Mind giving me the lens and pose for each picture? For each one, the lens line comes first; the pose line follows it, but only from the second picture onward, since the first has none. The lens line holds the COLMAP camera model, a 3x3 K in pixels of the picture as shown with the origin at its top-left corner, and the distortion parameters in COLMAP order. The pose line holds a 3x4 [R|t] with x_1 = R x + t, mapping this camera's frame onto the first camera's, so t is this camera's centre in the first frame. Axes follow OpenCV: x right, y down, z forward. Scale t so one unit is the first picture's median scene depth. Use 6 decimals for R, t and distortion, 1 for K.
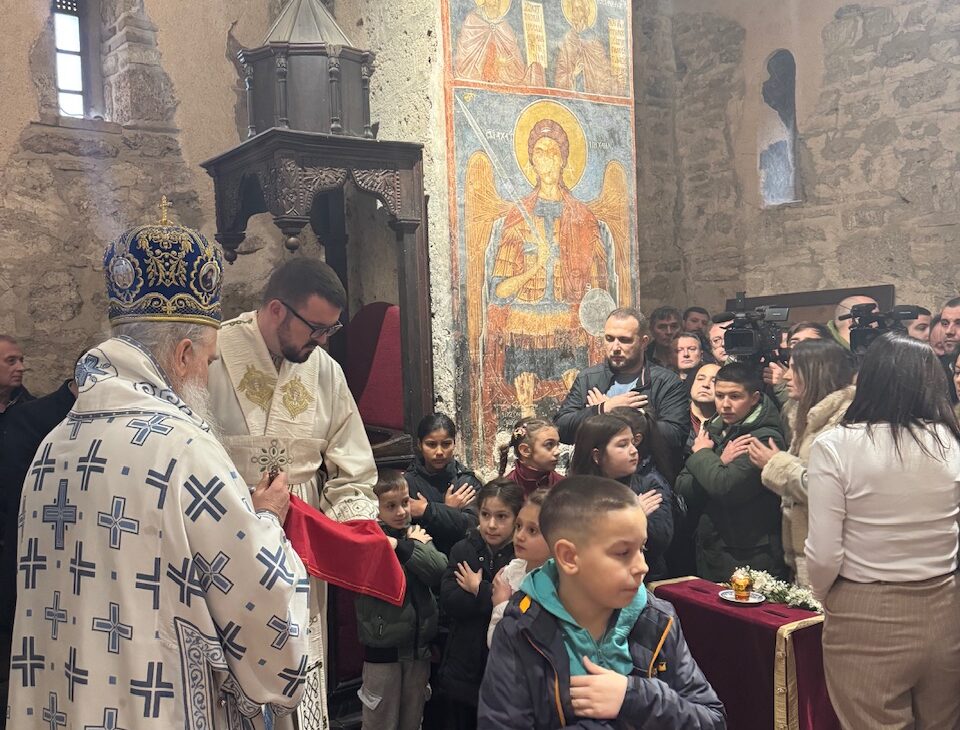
lens RADIAL K [[923.1, 0, 475.0], [0, 923.1, 371.1], [0, 0, 1]] dist [0.028379, 0.000000]
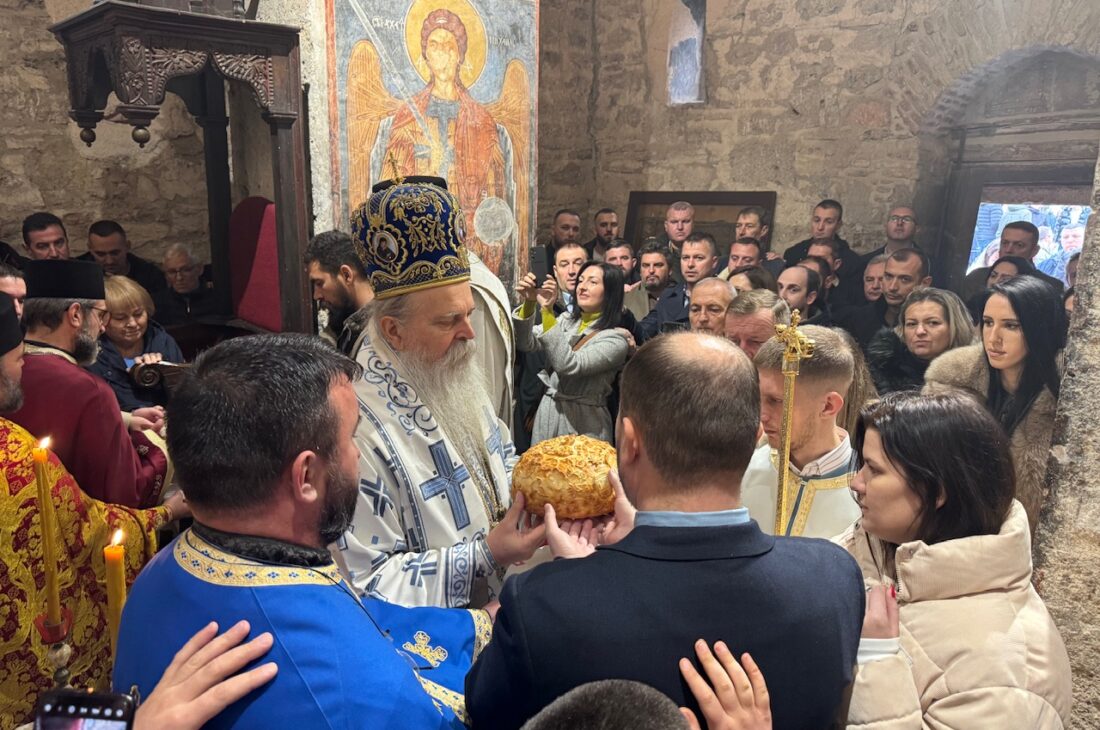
lens RADIAL K [[788.3, 0, 541.2], [0, 788.3, 363.6], [0, 0, 1]] dist [0.022231, -0.033458]
pose [[0.988774, 0.026625, 0.147025, 0.063337], [-0.054384, 0.980632, 0.188159, -0.071976], [-0.139167, -0.194043, 0.971071, 0.133985]]
